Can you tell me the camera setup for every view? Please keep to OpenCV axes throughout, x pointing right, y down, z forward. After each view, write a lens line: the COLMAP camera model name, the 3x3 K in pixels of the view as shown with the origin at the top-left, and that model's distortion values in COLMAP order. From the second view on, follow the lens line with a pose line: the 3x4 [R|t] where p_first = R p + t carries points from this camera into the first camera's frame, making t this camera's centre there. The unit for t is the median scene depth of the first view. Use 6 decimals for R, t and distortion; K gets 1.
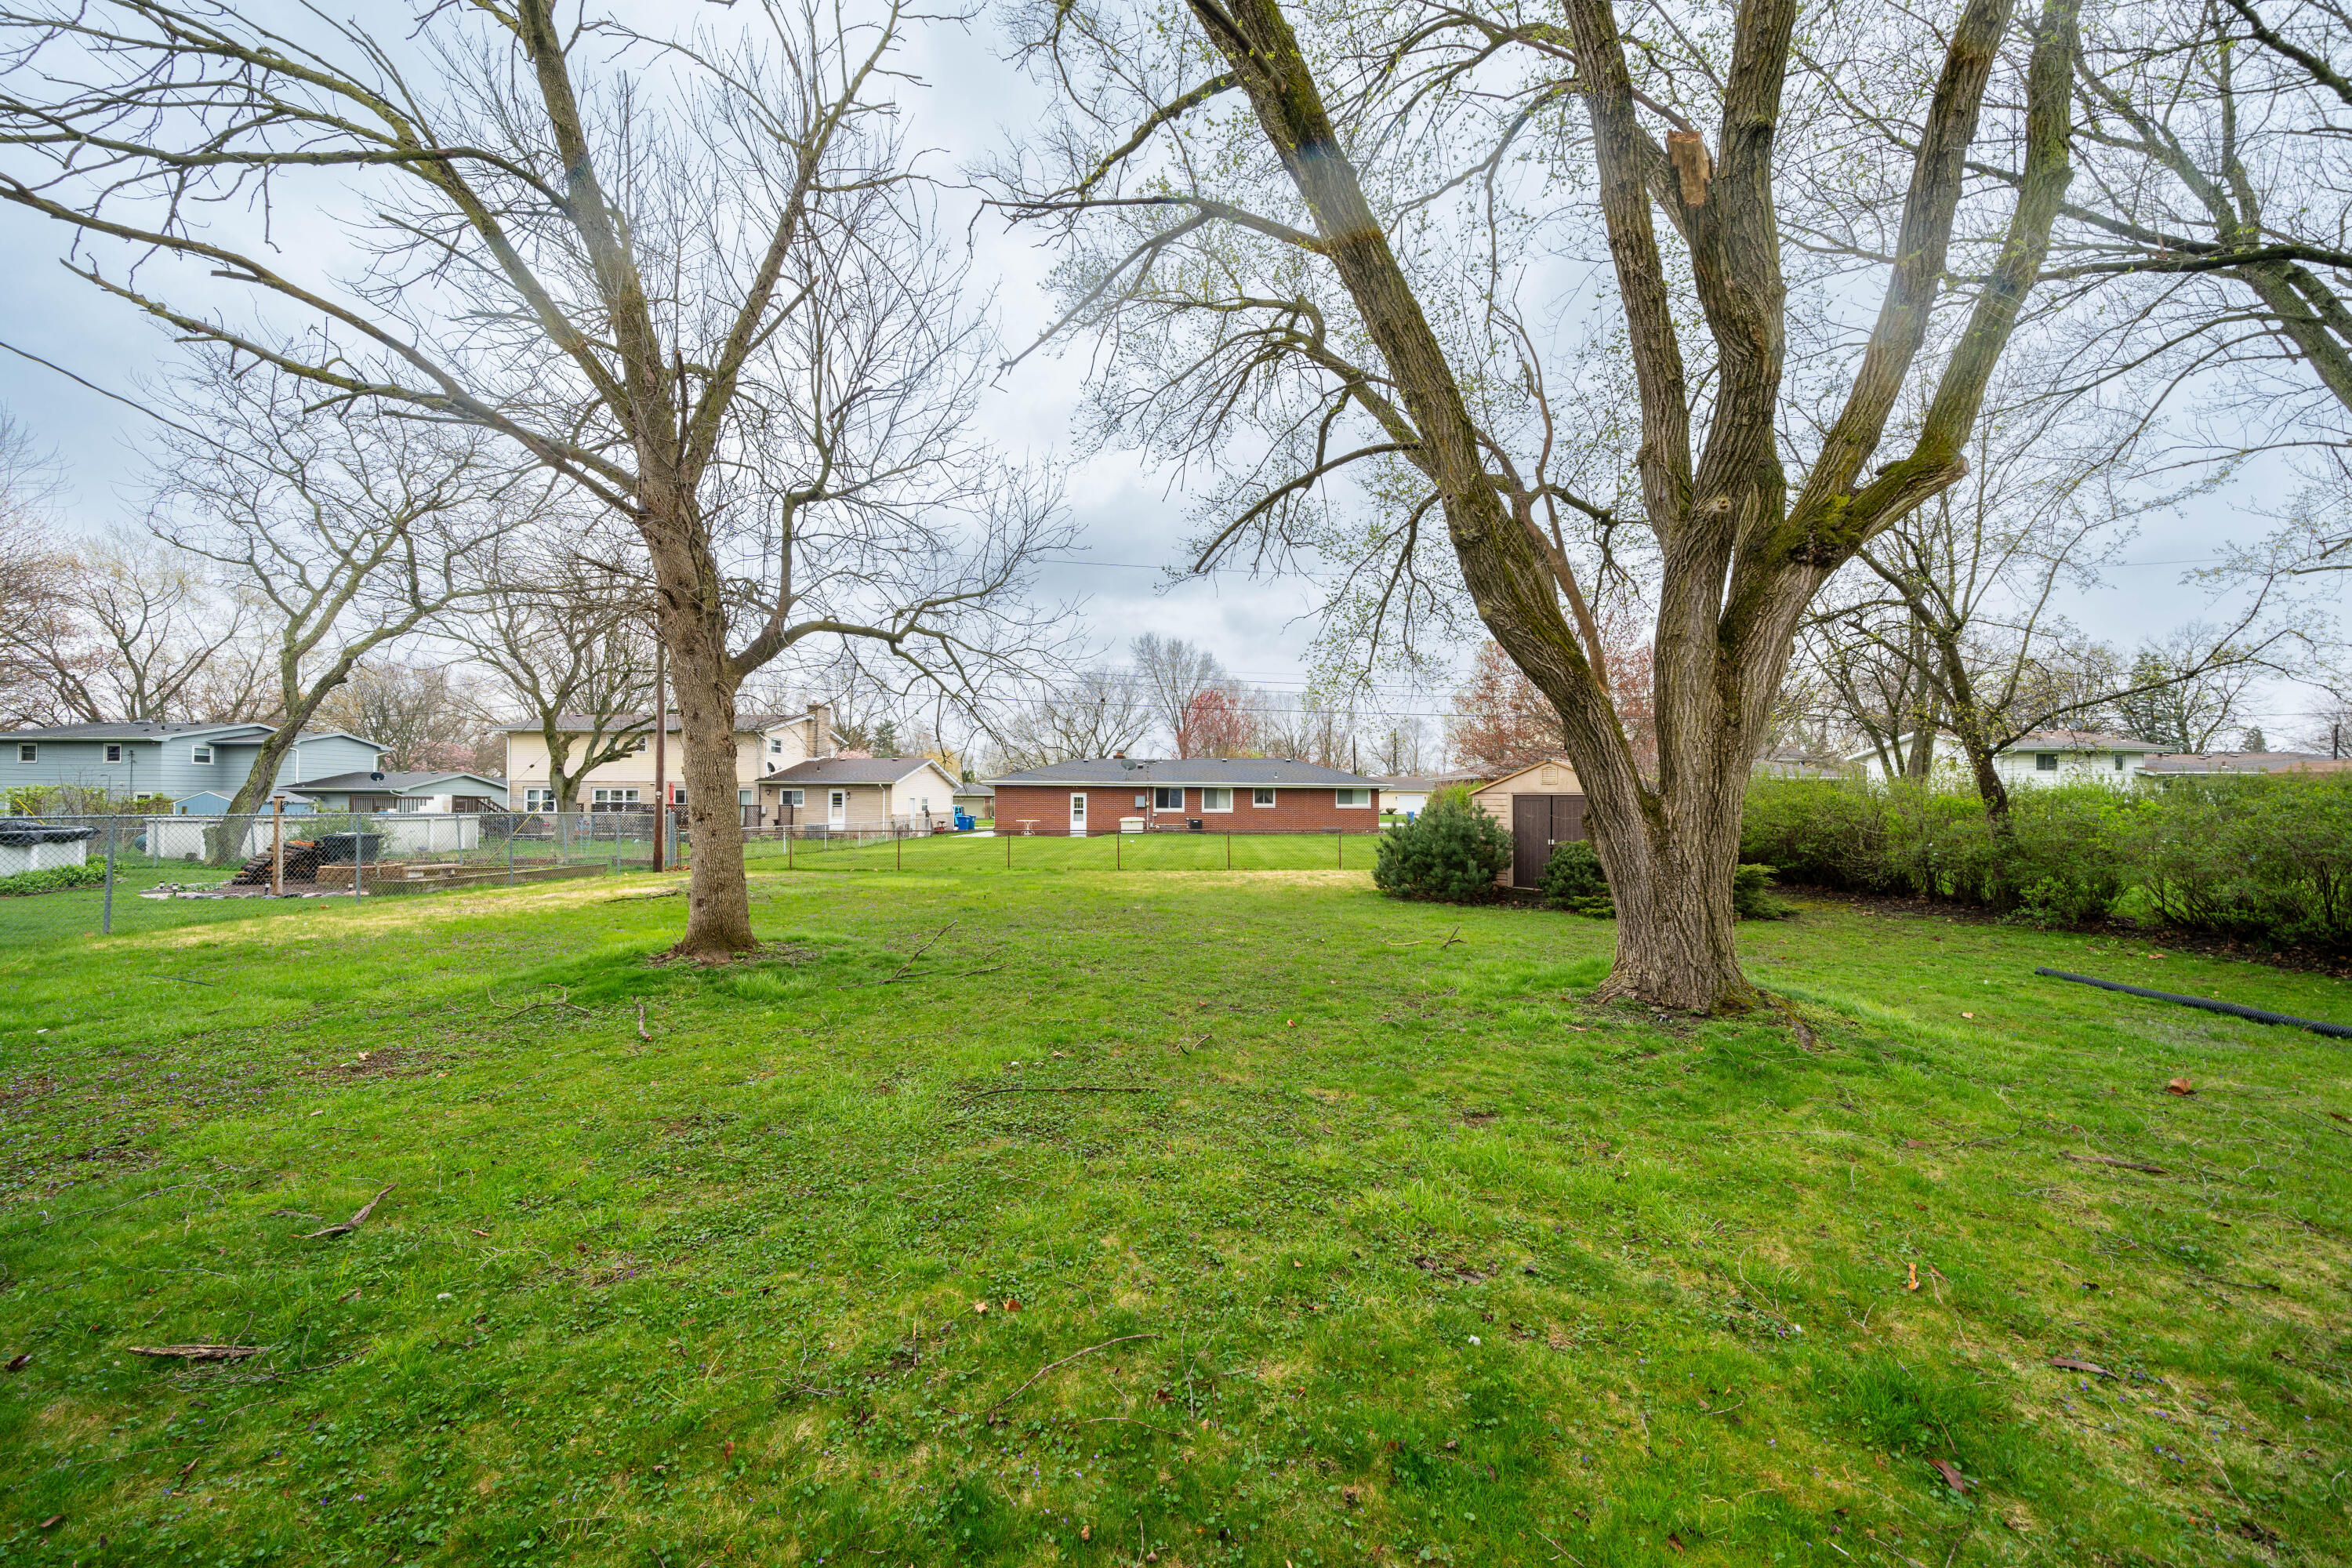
lens RADIAL K [[793.3, 0, 1176.0], [0, 793.3, 784.0], [0, 0, 1]] dist [-0.000119, -0.000011]
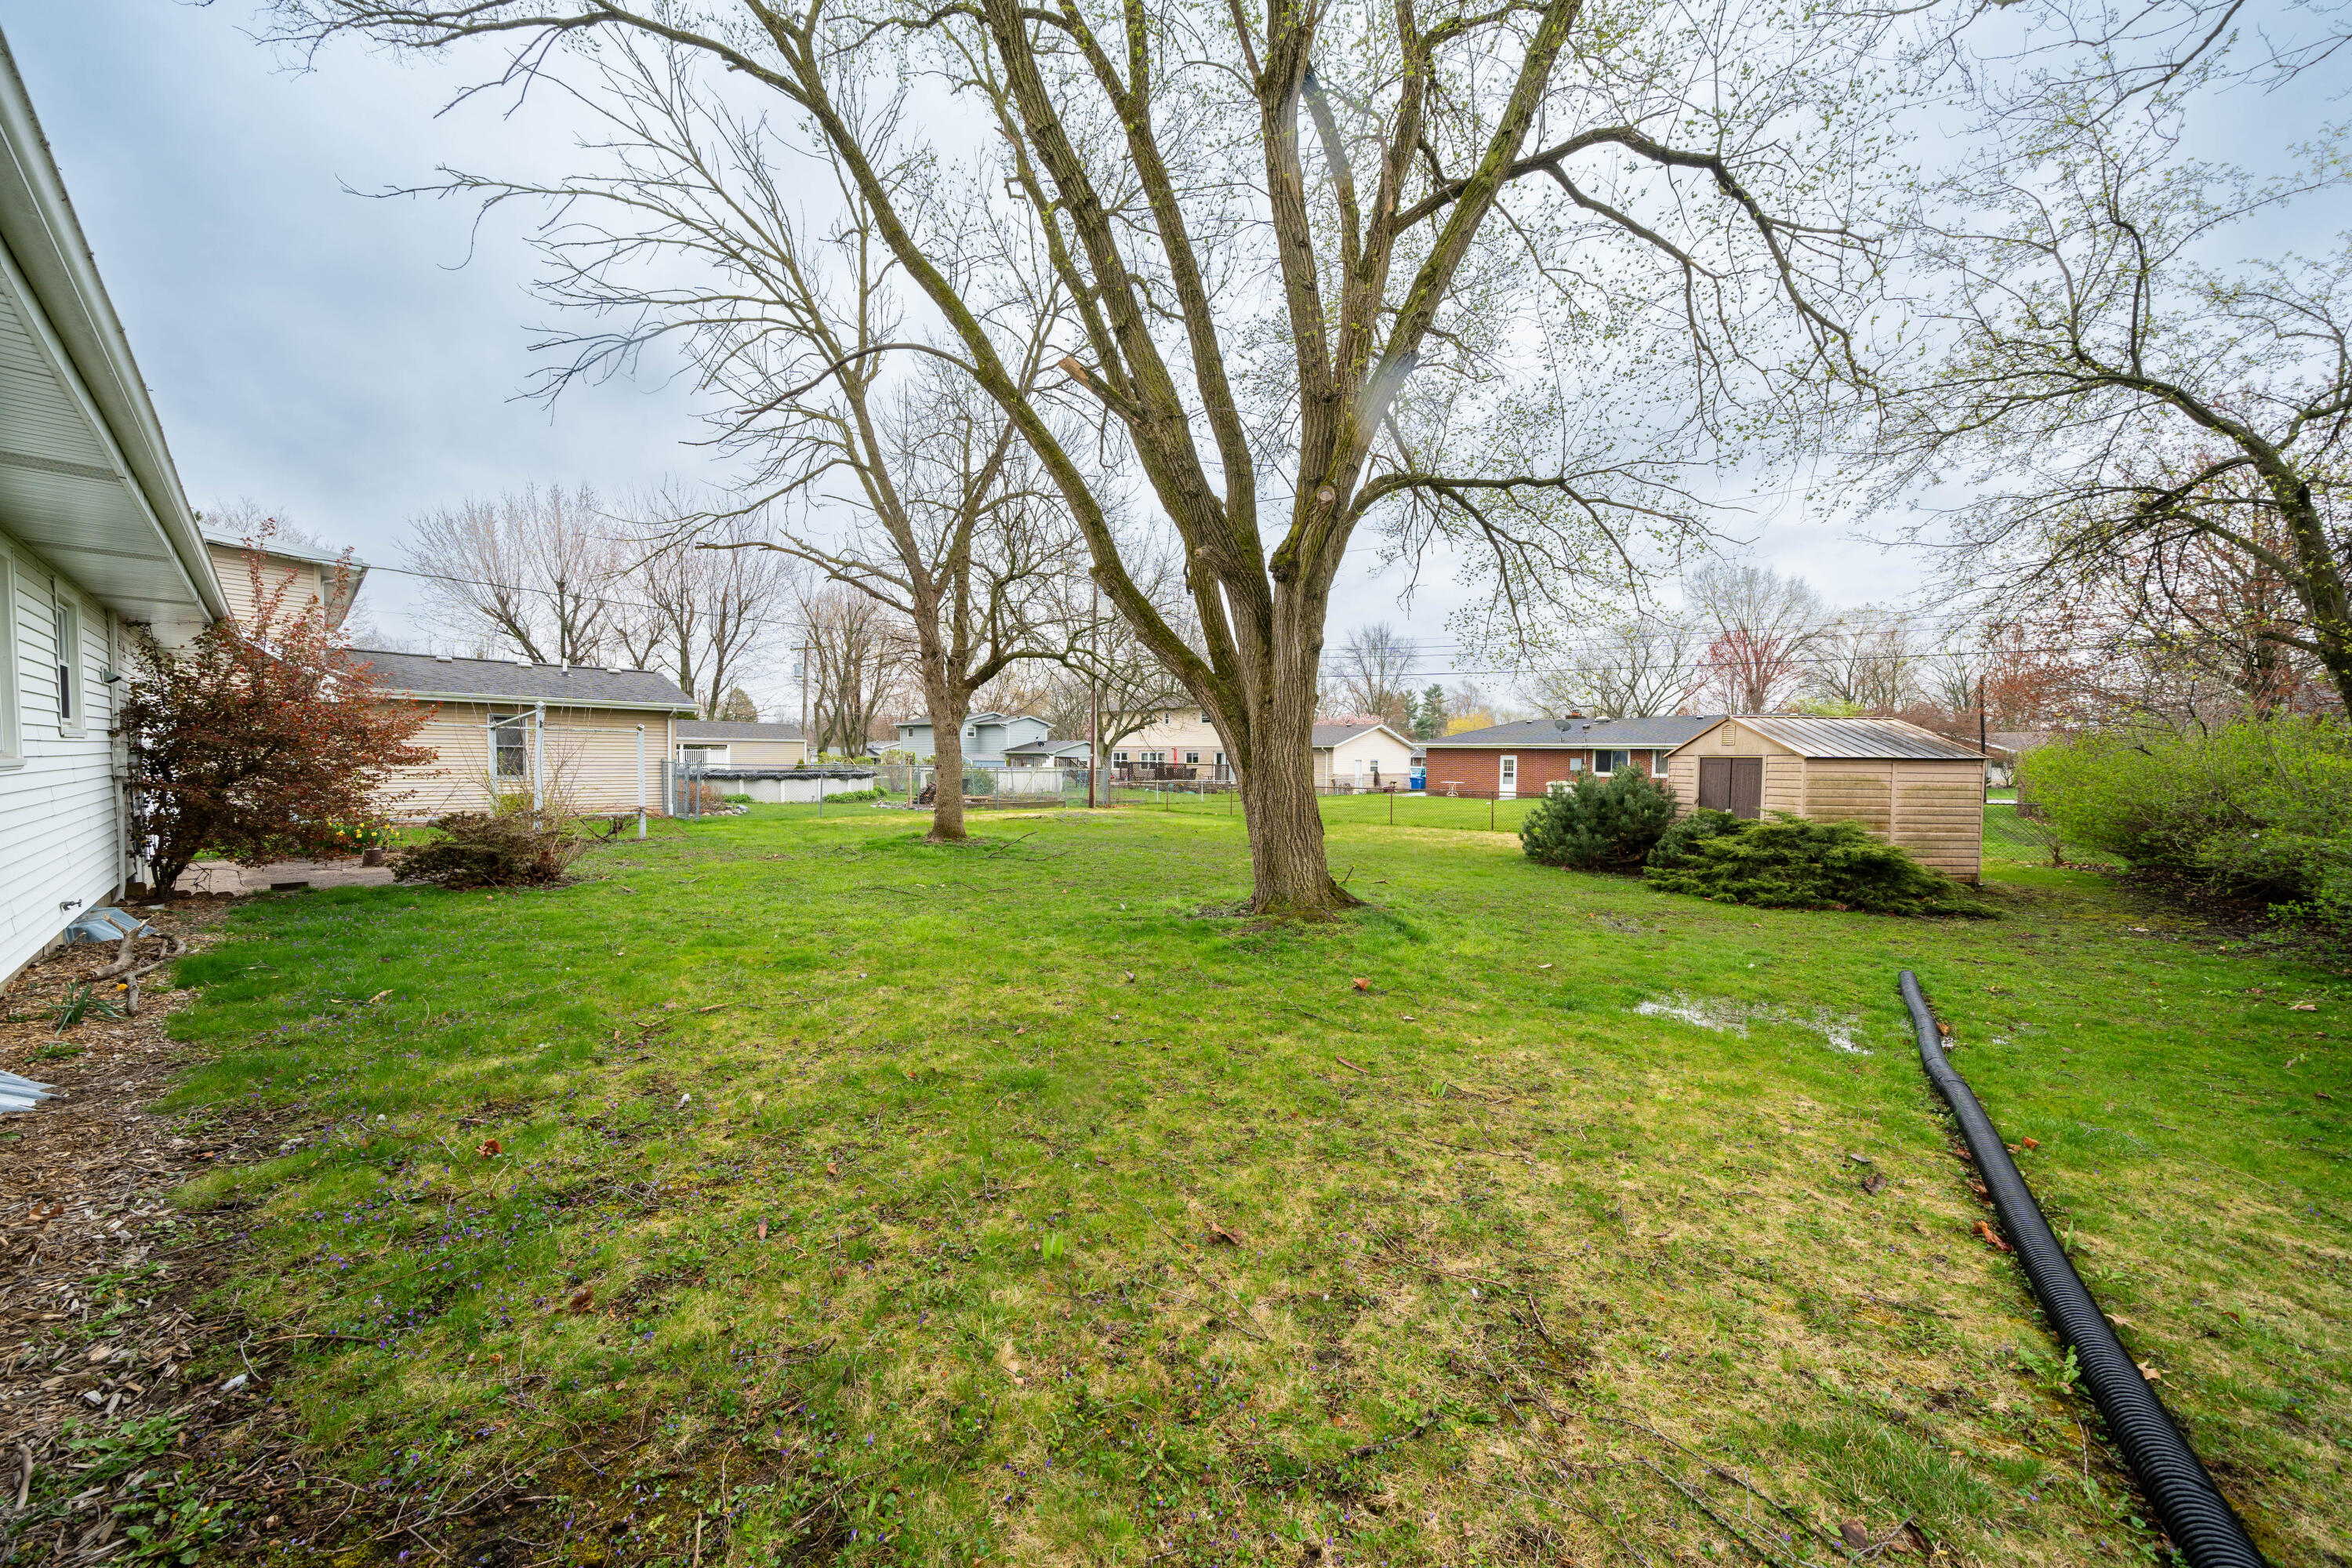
lens RADIAL K [[793.3, 0, 1176.0], [0, 793.3, 784.0], [0, 0, 1]] dist [-0.000119, -0.000011]
pose [[0.761195, 0.024756, -0.648051, 0.261262], [0.006238, 0.998945, 0.045488, -0.000949], [0.648493, -0.038668, 0.760238, -0.017418]]
